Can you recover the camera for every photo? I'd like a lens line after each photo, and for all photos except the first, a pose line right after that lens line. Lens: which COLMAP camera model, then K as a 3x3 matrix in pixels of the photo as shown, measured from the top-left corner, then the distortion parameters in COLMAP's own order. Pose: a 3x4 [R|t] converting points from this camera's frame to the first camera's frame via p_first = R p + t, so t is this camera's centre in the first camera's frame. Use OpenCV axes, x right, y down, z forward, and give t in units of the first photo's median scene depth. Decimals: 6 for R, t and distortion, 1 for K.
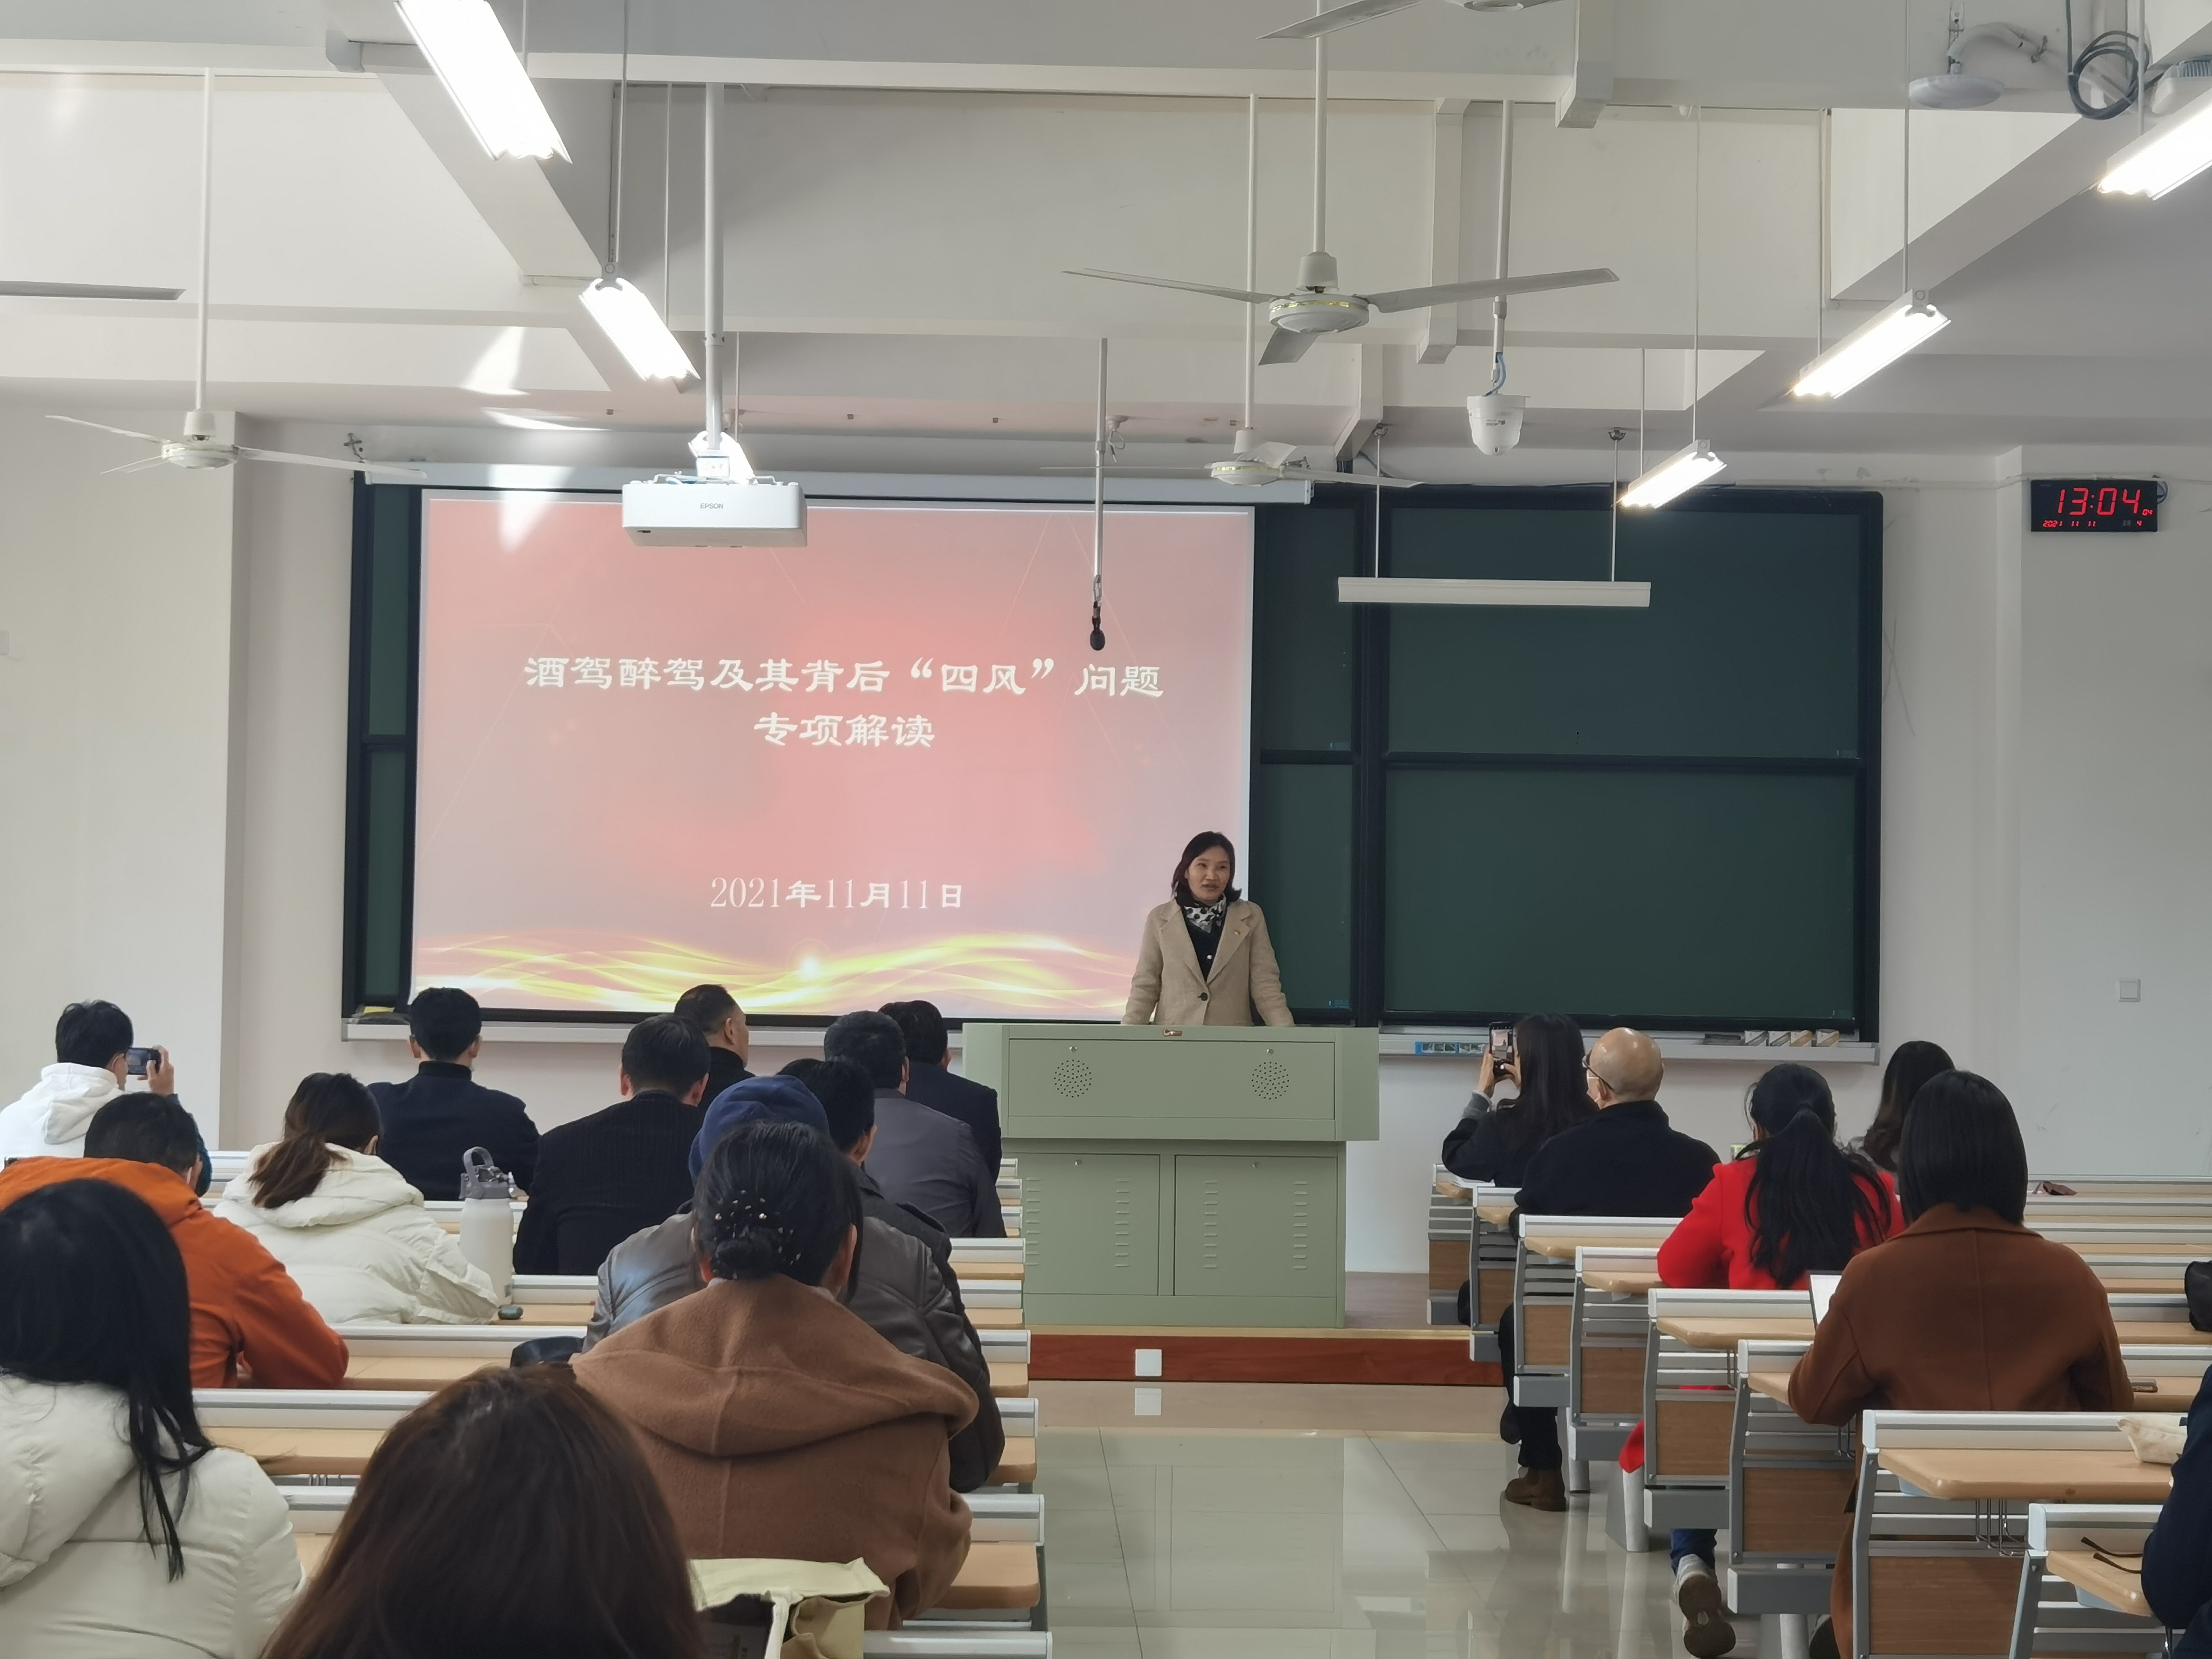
lens RADIAL K [[3789.6, 0, 1106.0], [0, 3789.6, 829.5], [0, 0, 1]] dist [-0.180528, -0.023596]
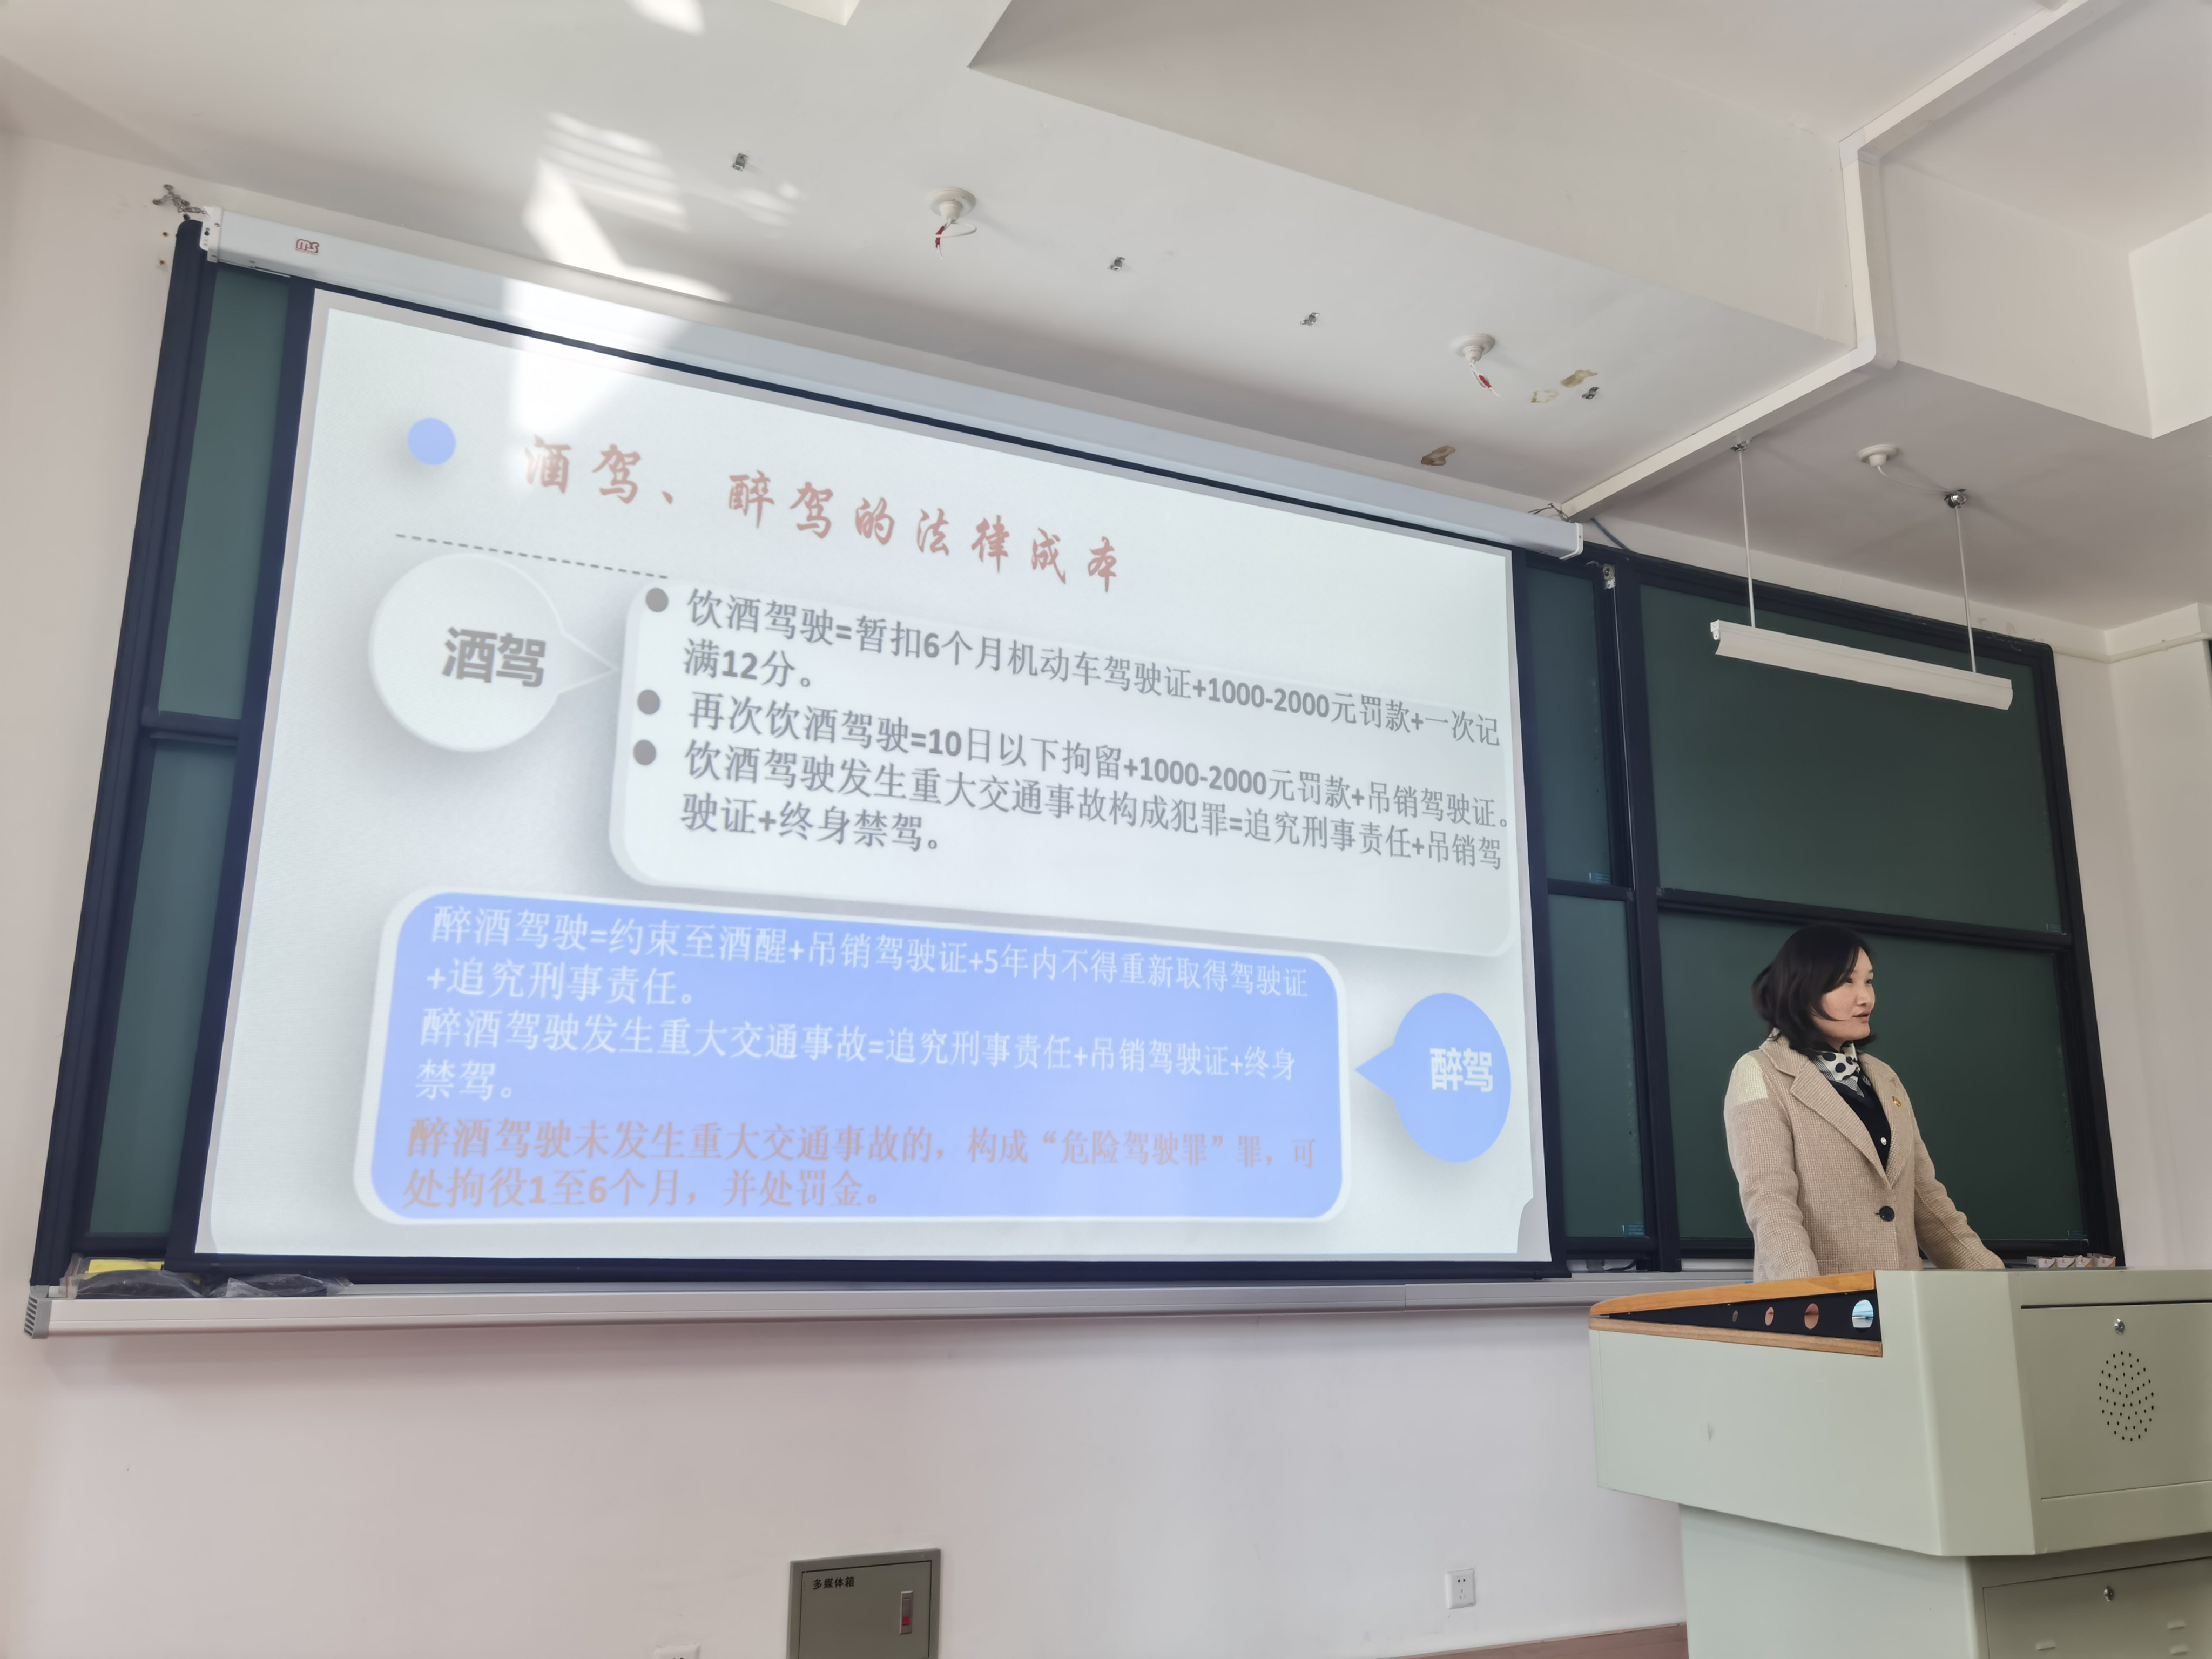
lens RADIAL K [[1728.4, 0, 1106.0], [0, 1728.4, 829.5], [0, 0, 1]] dist [-0.007702, -0.009959]
pose [[0.919939, 0.076414, 0.384543, -0.166444], [-0.003619, 0.982436, -0.186564, 0.033729], [-0.392045, 0.170236, 0.904058, 0.742082]]
